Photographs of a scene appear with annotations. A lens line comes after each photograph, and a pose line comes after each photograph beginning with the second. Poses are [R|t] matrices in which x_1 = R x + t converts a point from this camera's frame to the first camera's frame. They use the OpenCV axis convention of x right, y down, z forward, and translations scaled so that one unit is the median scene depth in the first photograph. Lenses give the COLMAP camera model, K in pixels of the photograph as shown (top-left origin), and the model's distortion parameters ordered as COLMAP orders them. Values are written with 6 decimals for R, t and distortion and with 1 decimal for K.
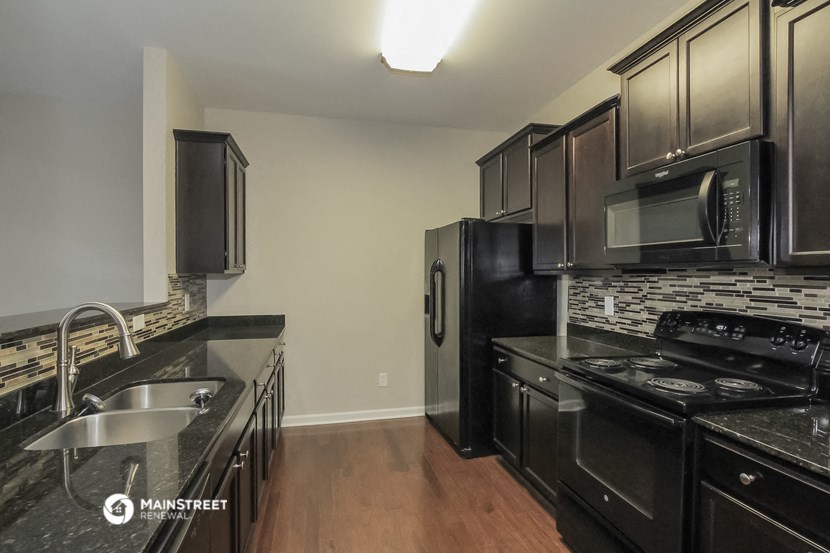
lens RADIAL K [[419.2, 0, 415.0], [0, 419.2, 276.5], [0, 0, 1]] dist [-0.000836, -0.000139]
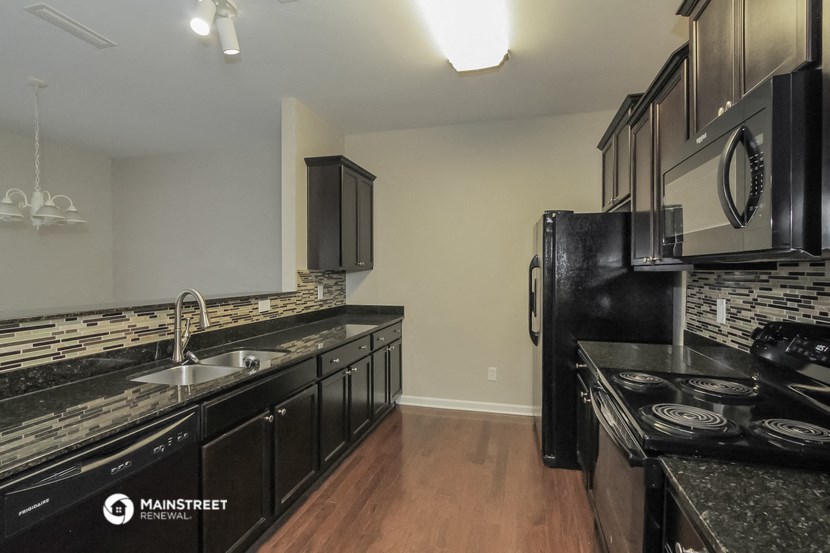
lens RADIAL K [[400.2, 0, 415.2], [0, 400.2, 273.6], [0, 0, 1]] dist [0.000363, 0.000245]
pose [[0.880915, 0.004913, -0.473248, 0.319598], [-0.004585, 0.999988, 0.001846, 0.001207], [0.473251, 0.000543, 0.880927, 0.076996]]
